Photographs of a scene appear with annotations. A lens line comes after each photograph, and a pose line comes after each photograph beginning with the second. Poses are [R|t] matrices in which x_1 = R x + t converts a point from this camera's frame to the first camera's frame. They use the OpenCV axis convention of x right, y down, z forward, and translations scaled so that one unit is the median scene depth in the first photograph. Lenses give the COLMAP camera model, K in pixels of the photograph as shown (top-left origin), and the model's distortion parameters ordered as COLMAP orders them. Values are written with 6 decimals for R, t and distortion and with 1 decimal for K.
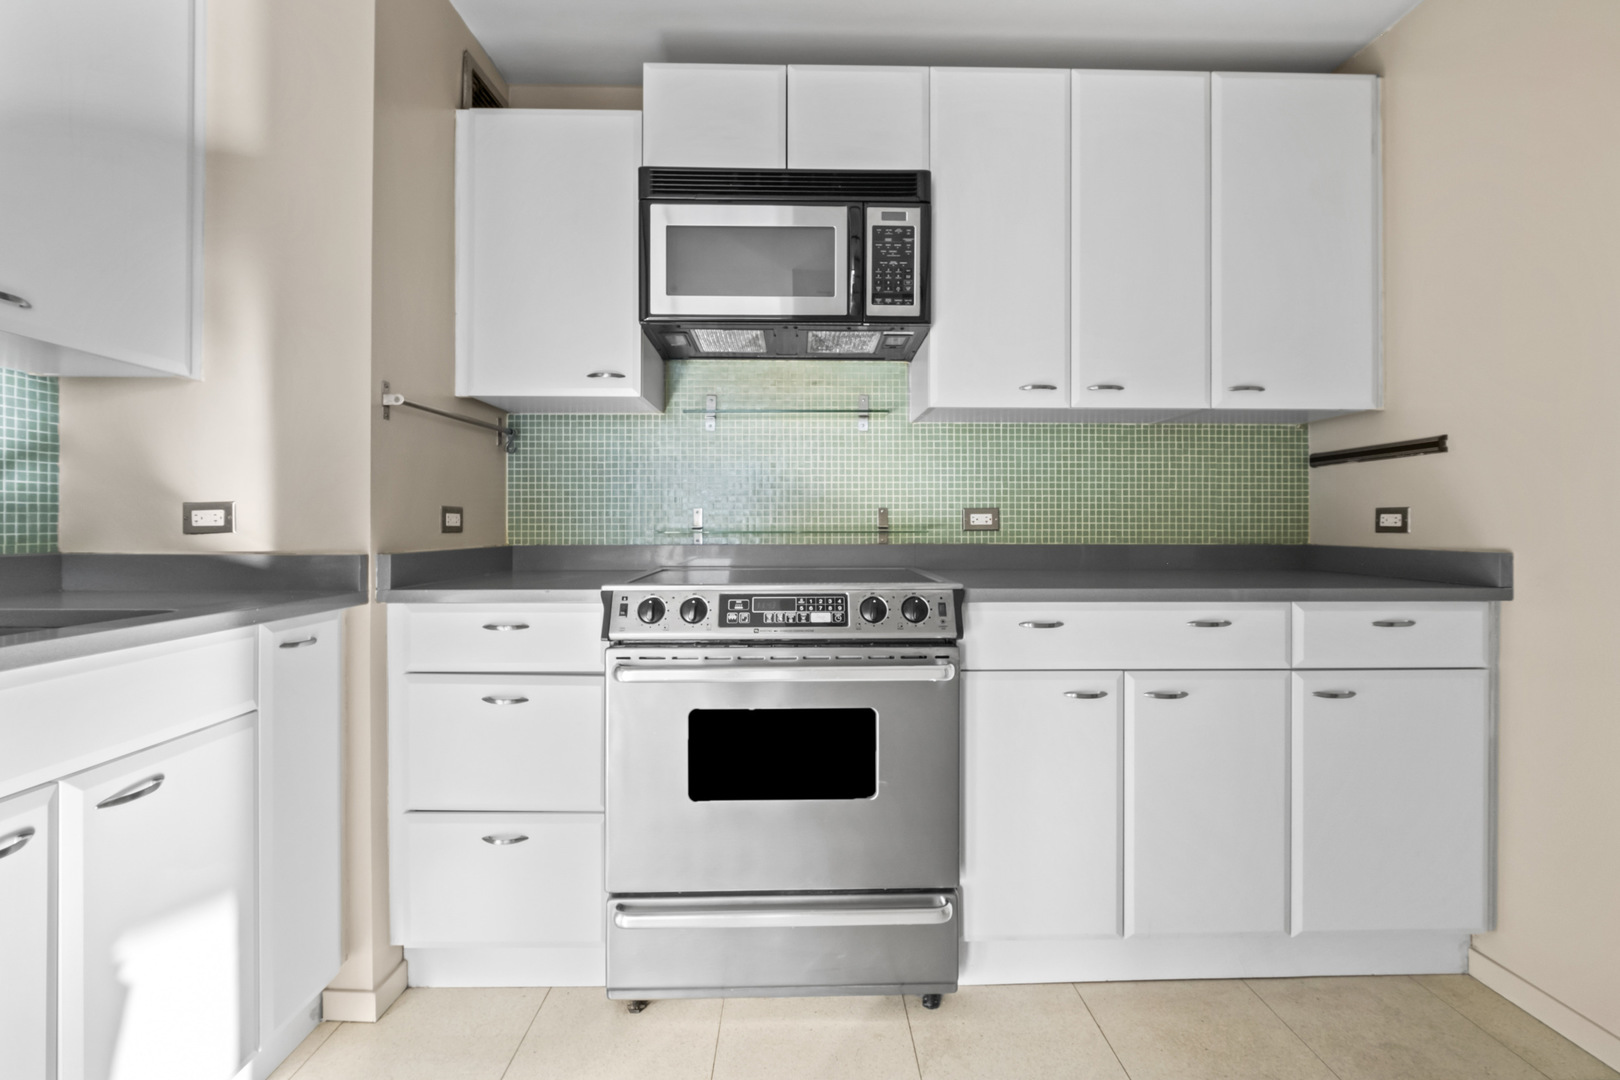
lens RADIAL K [[717.9, 0, 816.5], [0, 717.9, 522.3], [0, 0, 1]] dist [-0.002101, -0.000032]
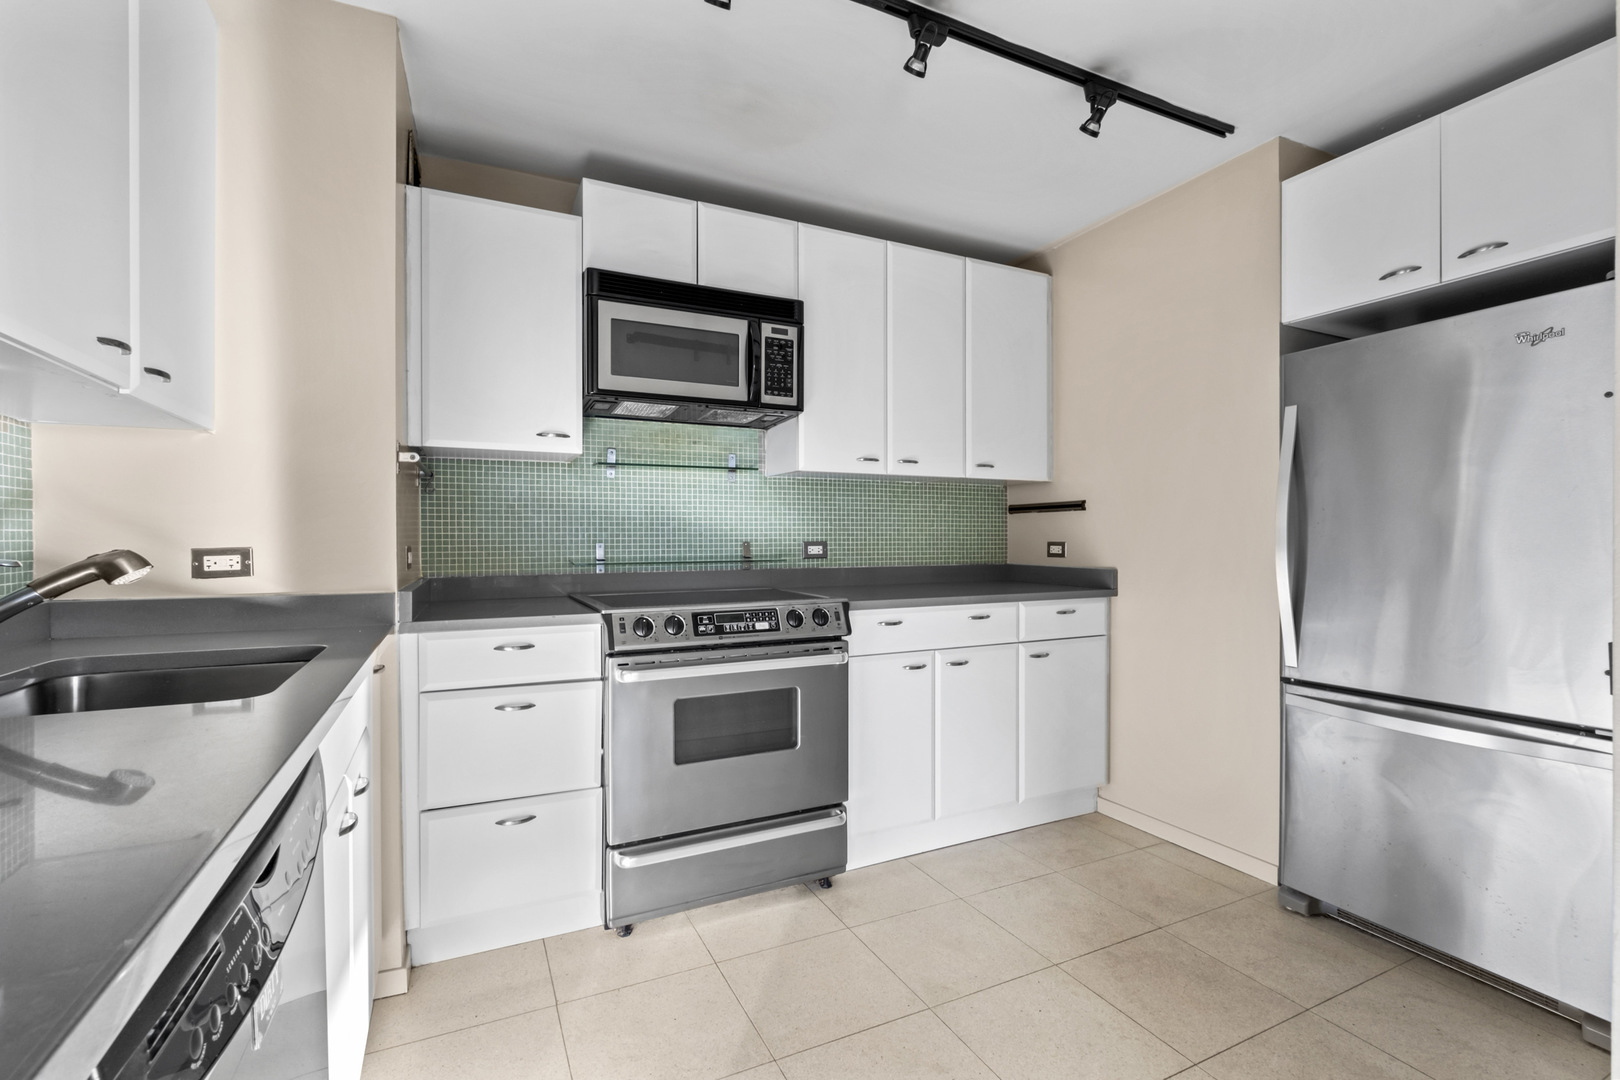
lens RADIAL K [[719.9, 0, 810.0], [0, 719.9, 540.0], [0, 0, 1]] dist [-0.002067, -0.000022]
pose [[0.909641, -0.003672, 0.415379, -0.346574], [0.001337, 0.999982, 0.005913, -0.031301], [-0.415393, -0.004824, 0.909629, -0.230198]]
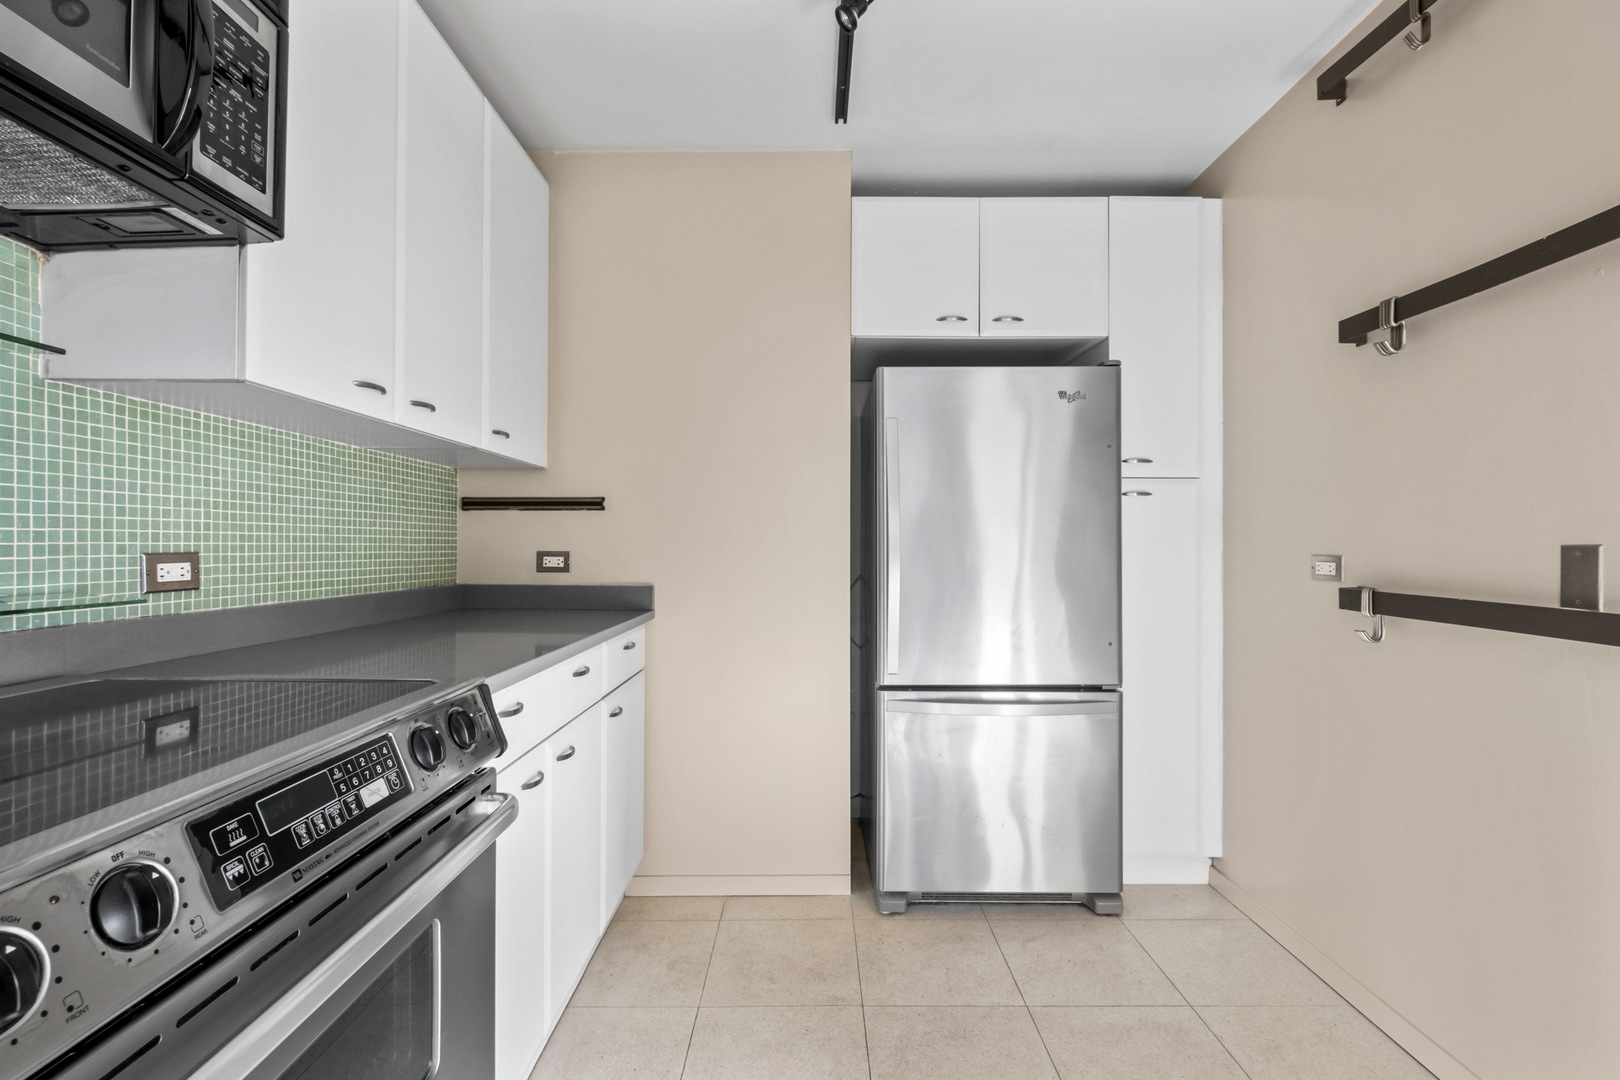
lens RADIAL K [[711.7, 0, 810.0], [0, 711.7, 540.0], [0, 0, 1]] dist [-0.001277, 0.000014]
pose [[0.028860, 0.007518, 0.999555, -0.336455], [-0.005255, 0.999959, -0.007369, -0.029089], [-0.999570, -0.005040, 0.028898, 0.476157]]
